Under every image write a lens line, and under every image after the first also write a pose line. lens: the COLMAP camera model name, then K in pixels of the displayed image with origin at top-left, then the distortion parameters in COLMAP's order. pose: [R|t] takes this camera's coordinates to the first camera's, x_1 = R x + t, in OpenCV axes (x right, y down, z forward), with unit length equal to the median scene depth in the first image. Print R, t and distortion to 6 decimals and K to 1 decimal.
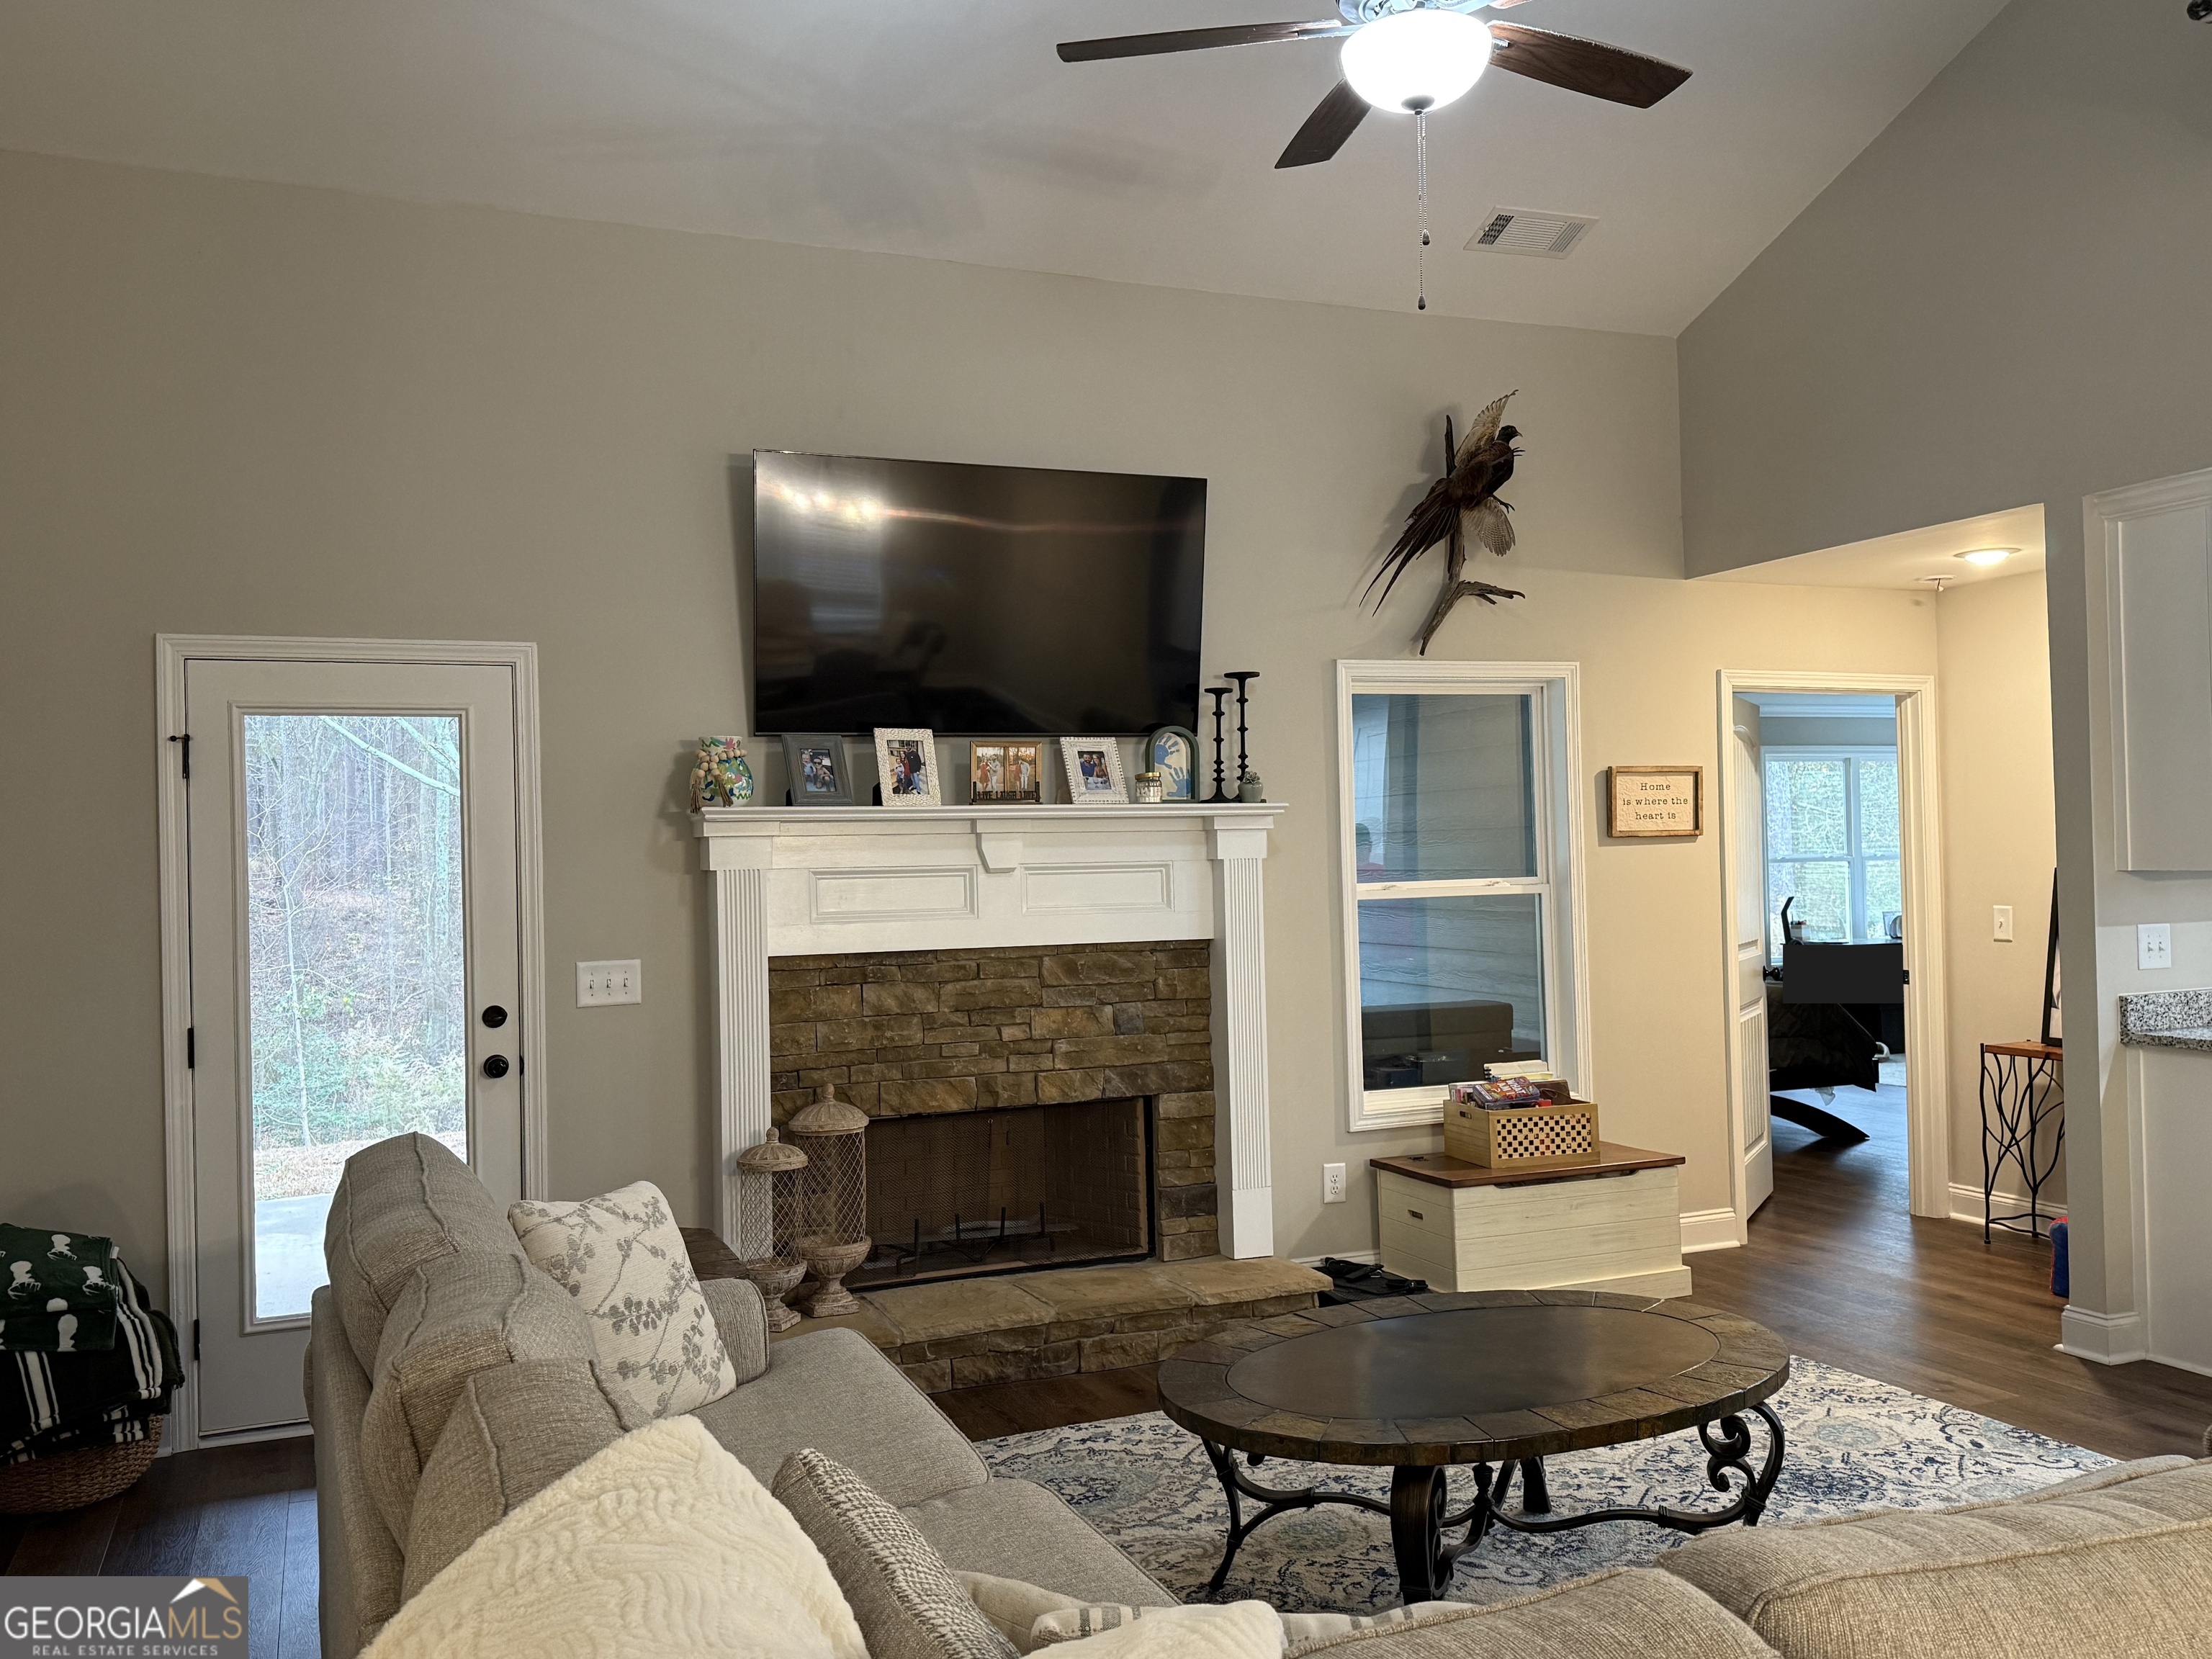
lens RADIAL K [[1859.7, 0, 1094.6], [0, 1859.7, 835.2], [0, 0, 1]] dist [0.063439, -0.006307]
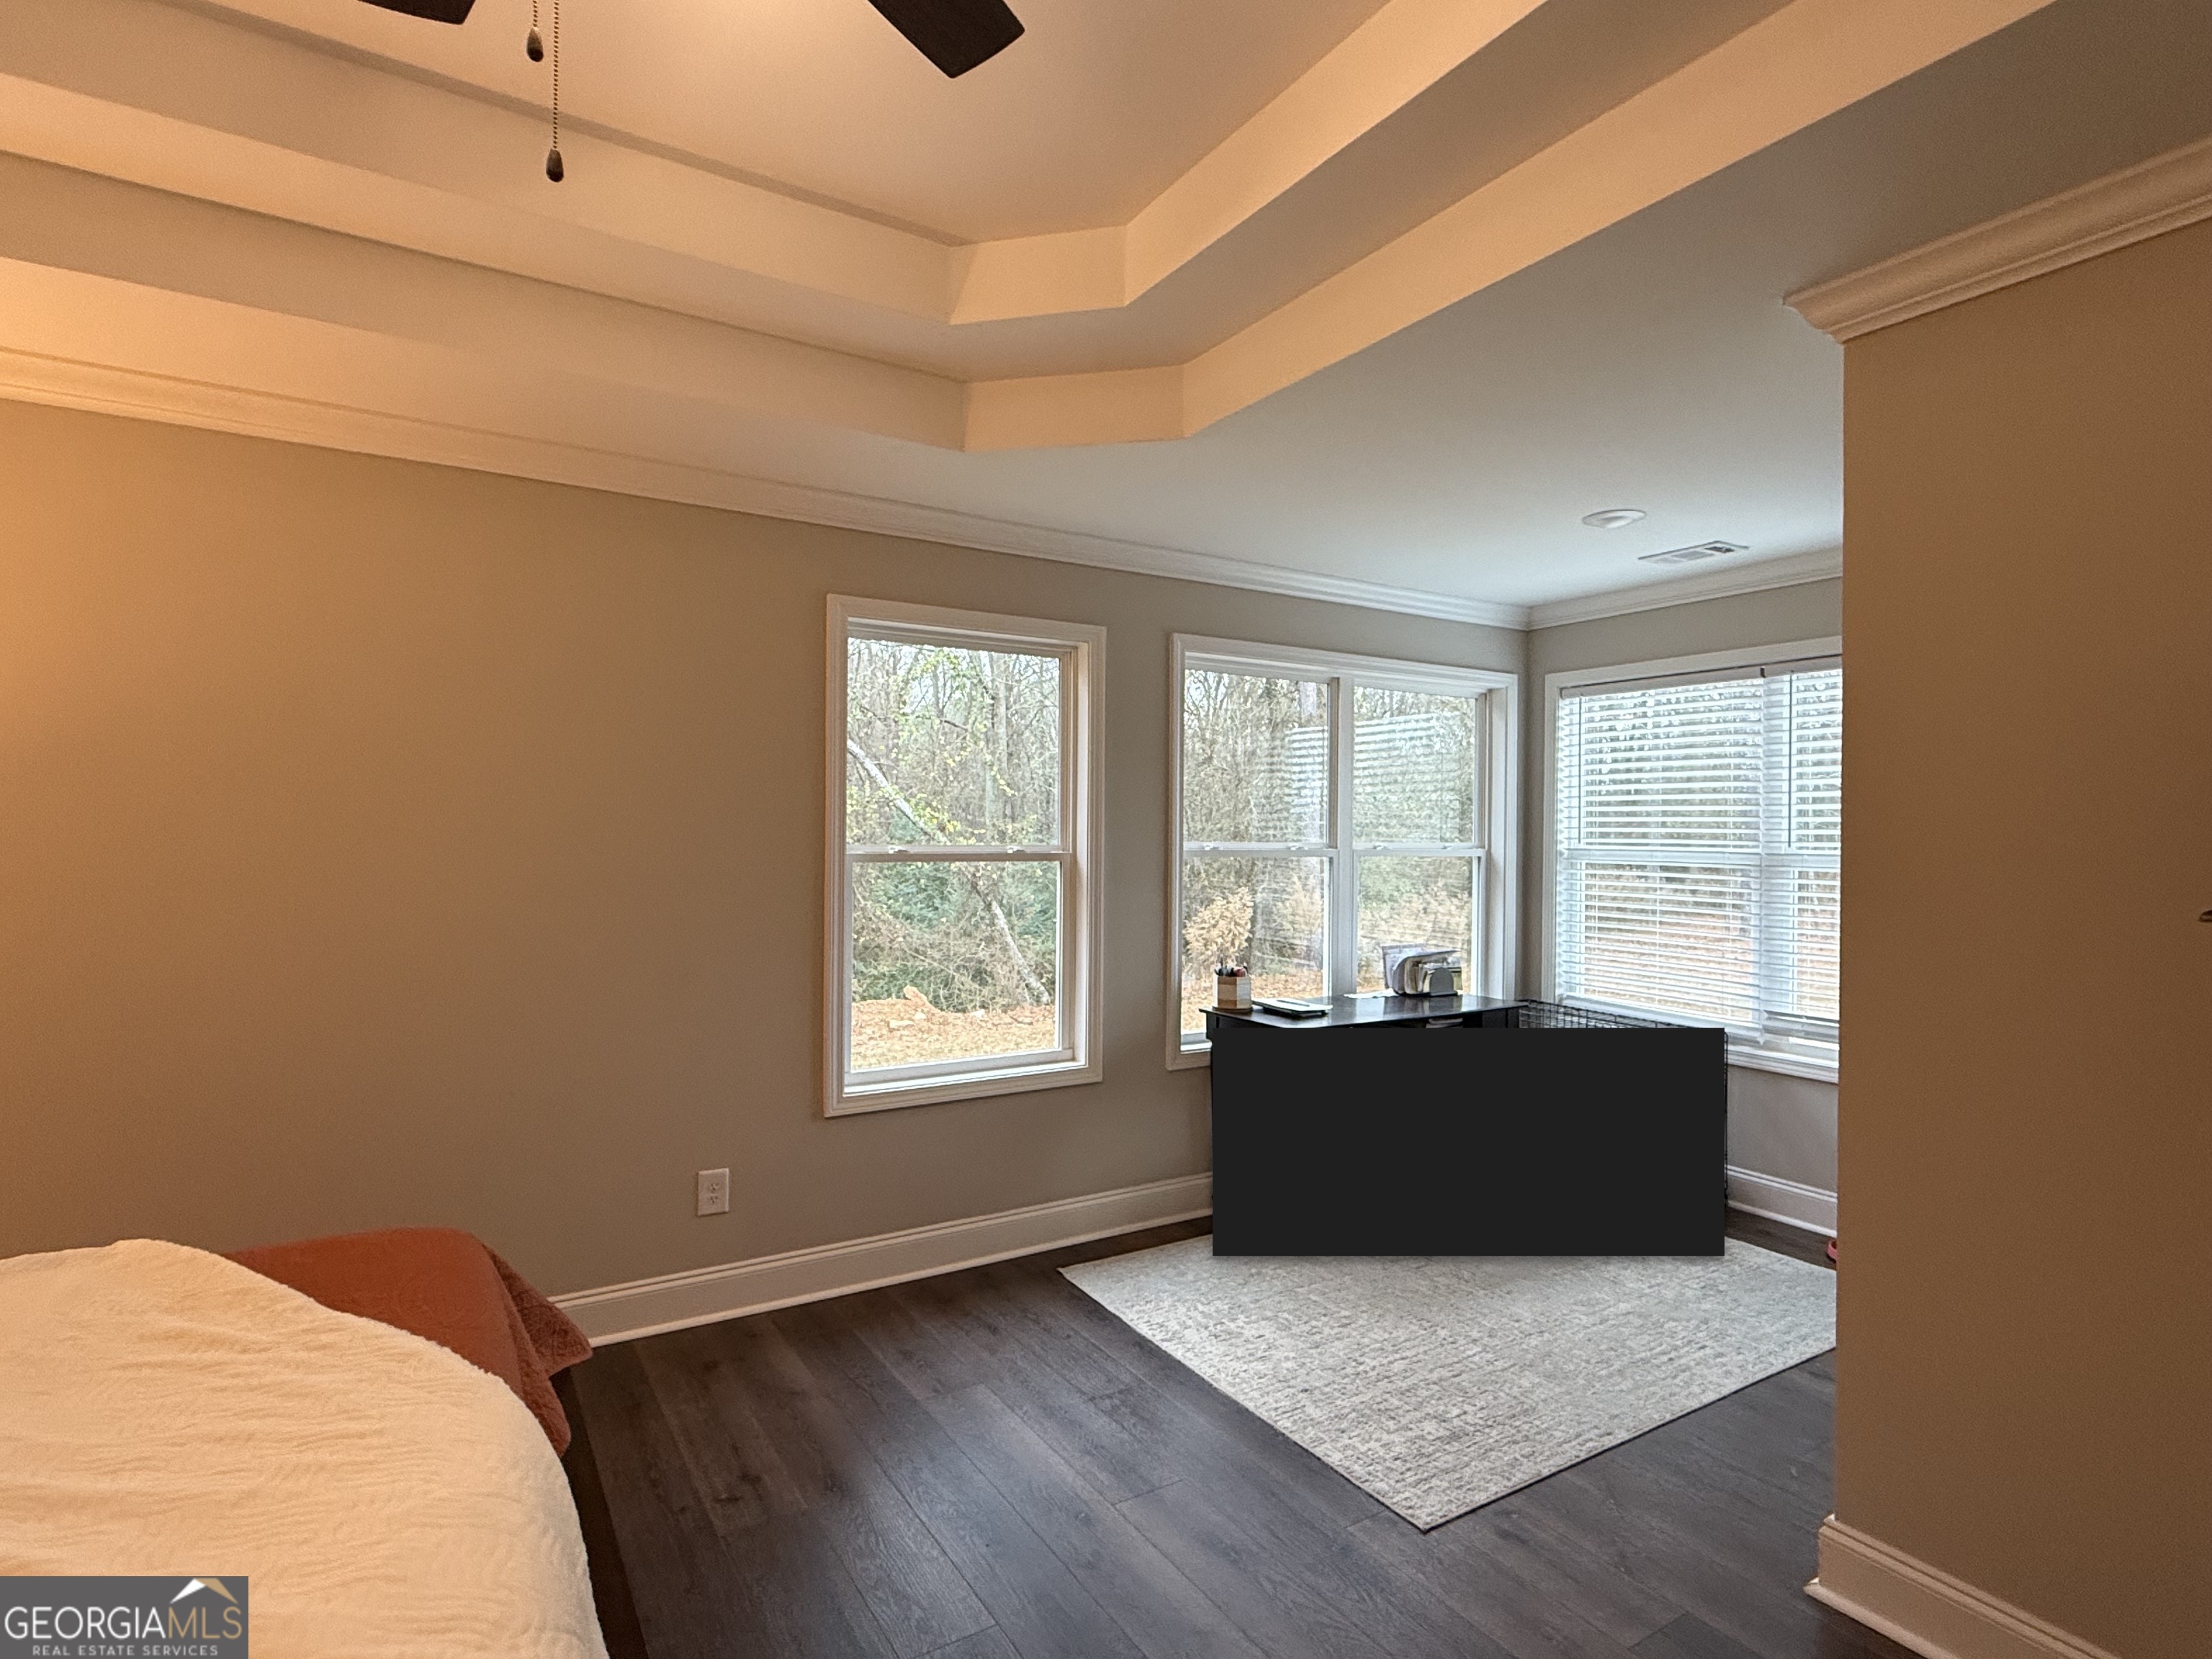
lens RADIAL K [[1119.3, 0, 1108.1], [0, 1119.3, 813.1], [0, 0, 1]] dist [-0.001443, -0.000377]
pose [[0.988521, 0.034169, 0.147166, 0.541515], [-0.034086, 0.999414, -0.003089, 0.006627], [-0.147185, -0.001962, 0.989107, 1.283527]]
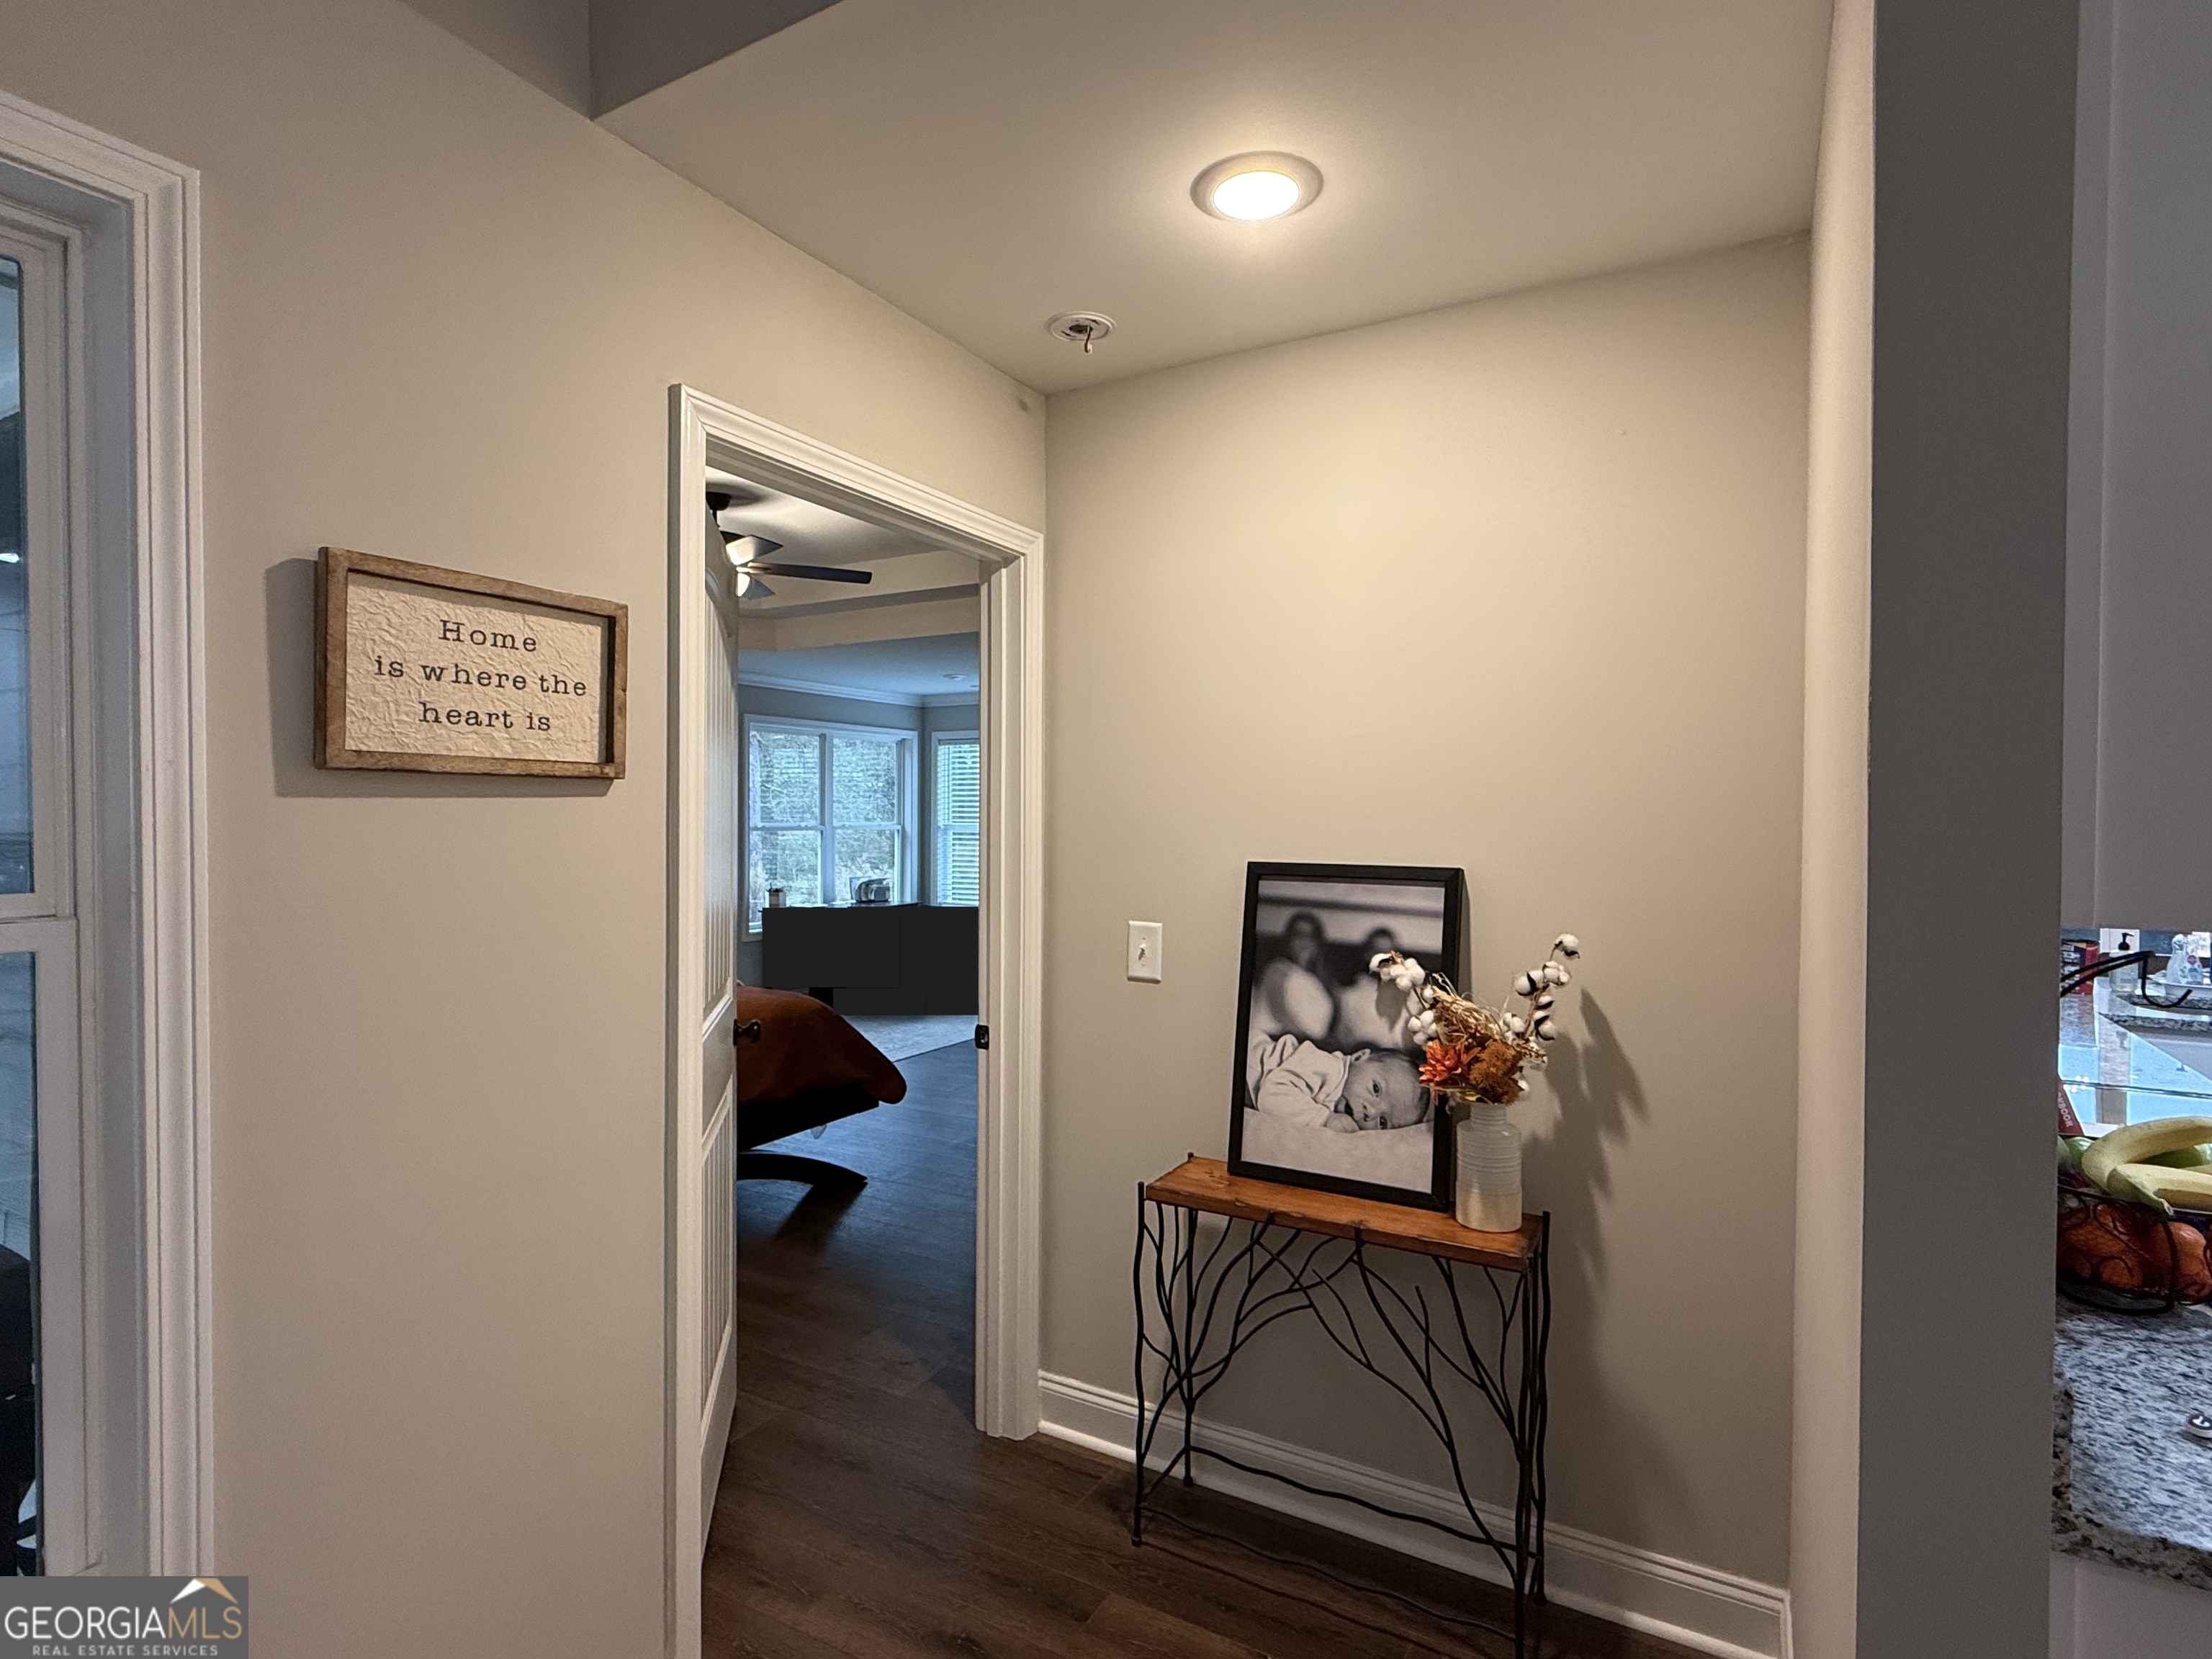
lens RADIAL K [[1144.1, 0, 1093.5], [0, 1144.1, 835.9], [0, 0, 1]] dist [-0.002503, 0.002044]
pose [[0.799014, 0.015130, 0.601122, 0.258251], [-0.029349, 0.999473, 0.013854, 0.005987], [-0.600596, -0.028712, 0.799037, 0.744446]]
